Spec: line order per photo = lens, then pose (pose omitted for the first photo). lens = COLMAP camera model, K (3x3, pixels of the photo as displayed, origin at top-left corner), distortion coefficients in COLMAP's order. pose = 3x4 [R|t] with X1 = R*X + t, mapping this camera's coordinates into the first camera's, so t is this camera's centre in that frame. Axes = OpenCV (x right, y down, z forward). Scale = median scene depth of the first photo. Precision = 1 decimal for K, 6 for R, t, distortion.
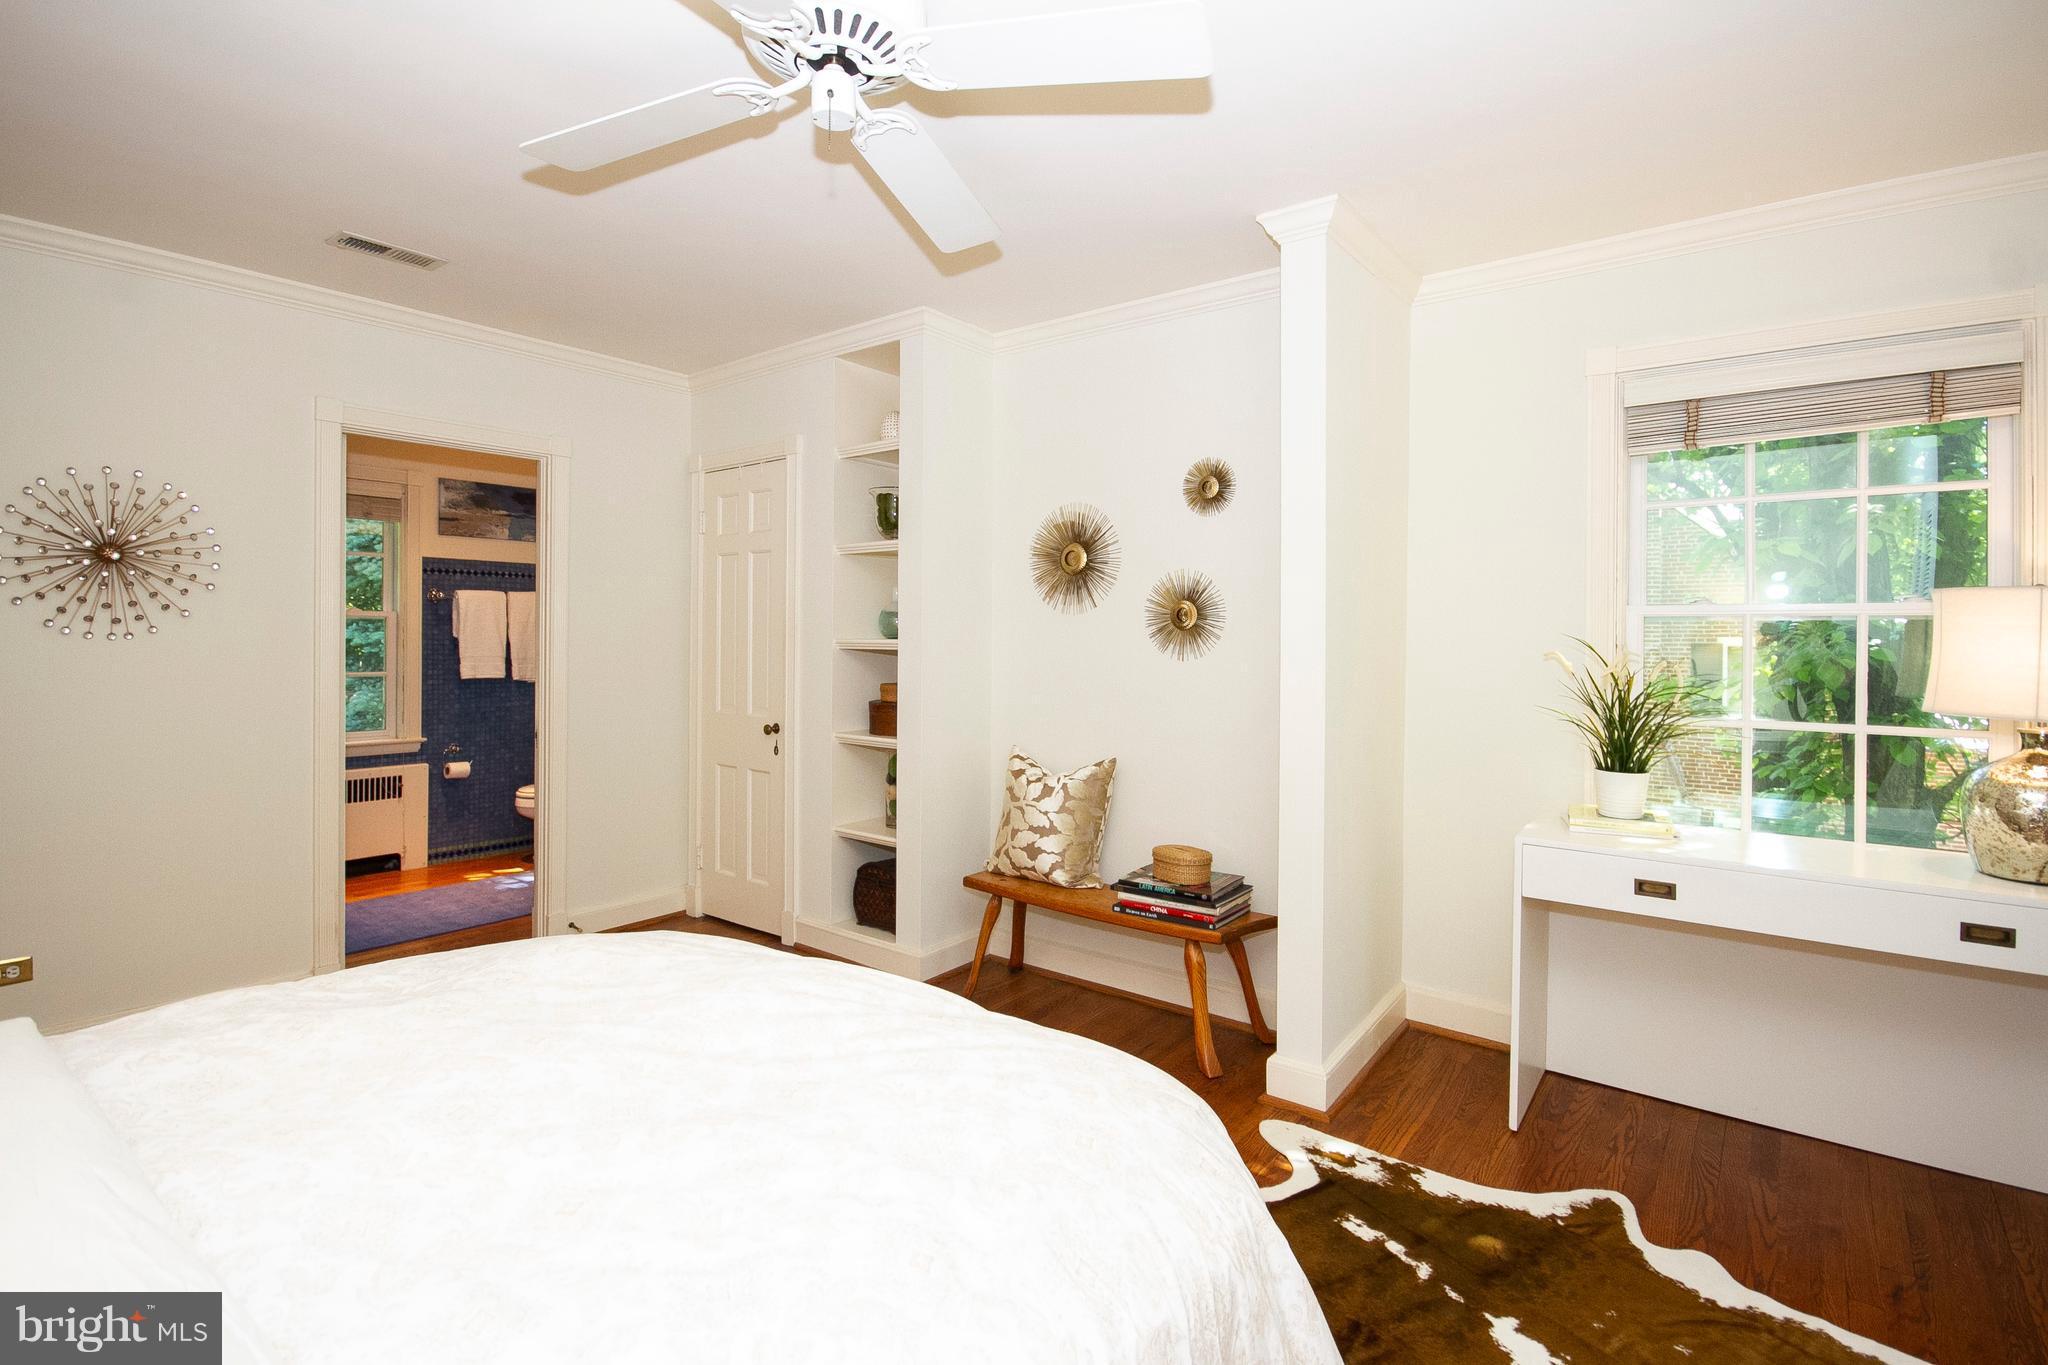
lens RADIAL K [[985.6, 0, 1022.6], [0, 985.6, 635.3], [0, 0, 1]] dist [-0.002845, -0.000083]
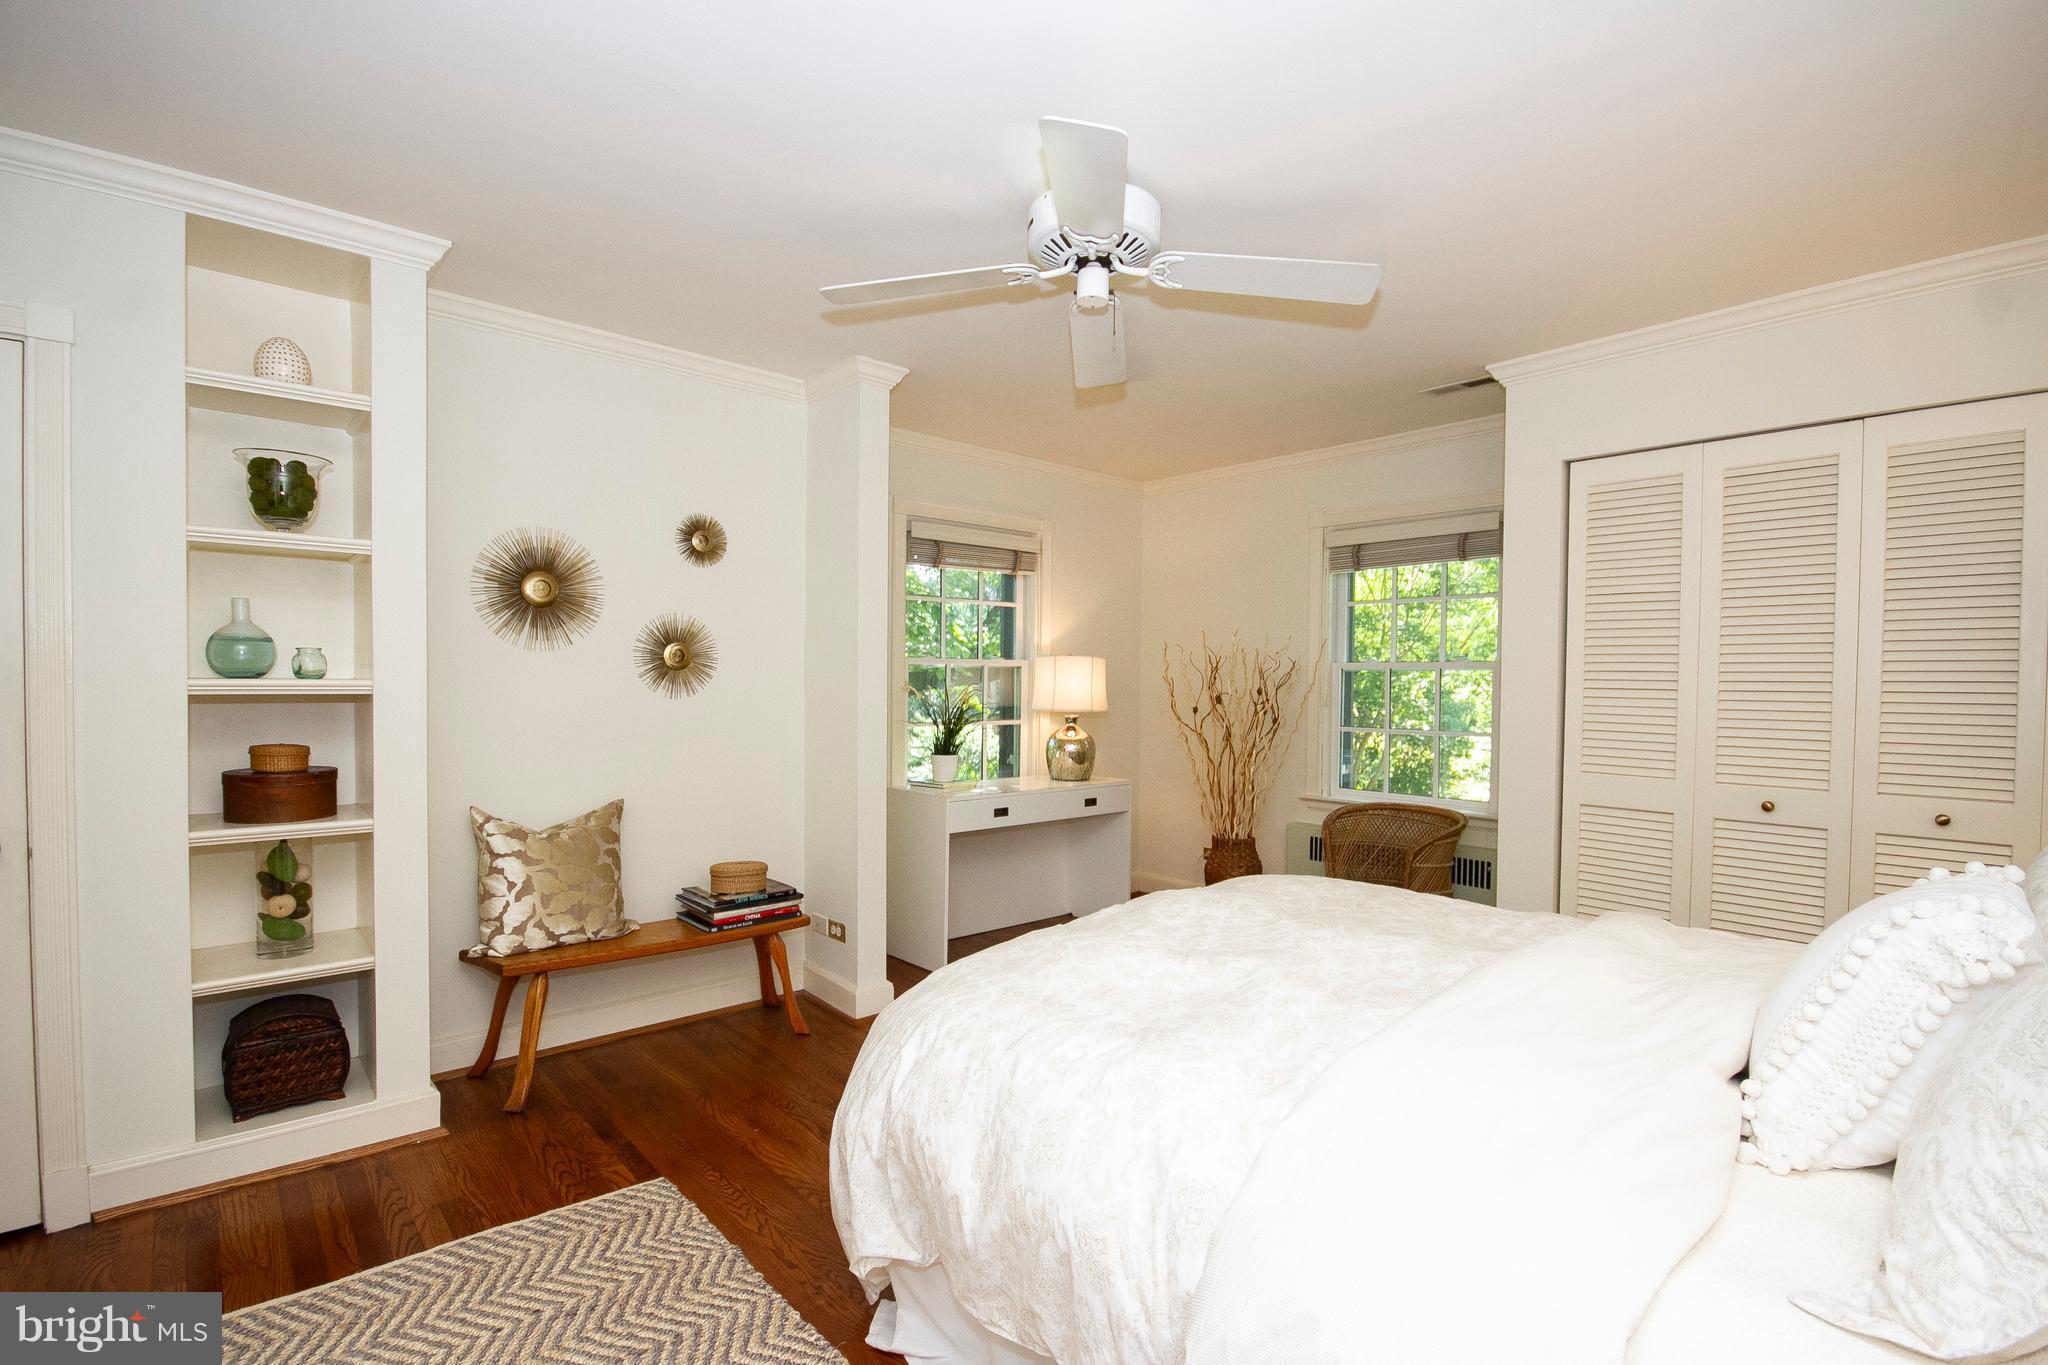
lens RADIAL K [[941.7, 0, 1018.7], [0, 941.7, 697.3], [0, 0, 1]] dist [-0.003907, -0.000700]
pose [[0.198675, -0.024015, 0.979771, -0.894334], [-0.004185, 0.999670, 0.025352, -0.003259], [-0.980056, -0.009138, 0.198509, 0.506970]]
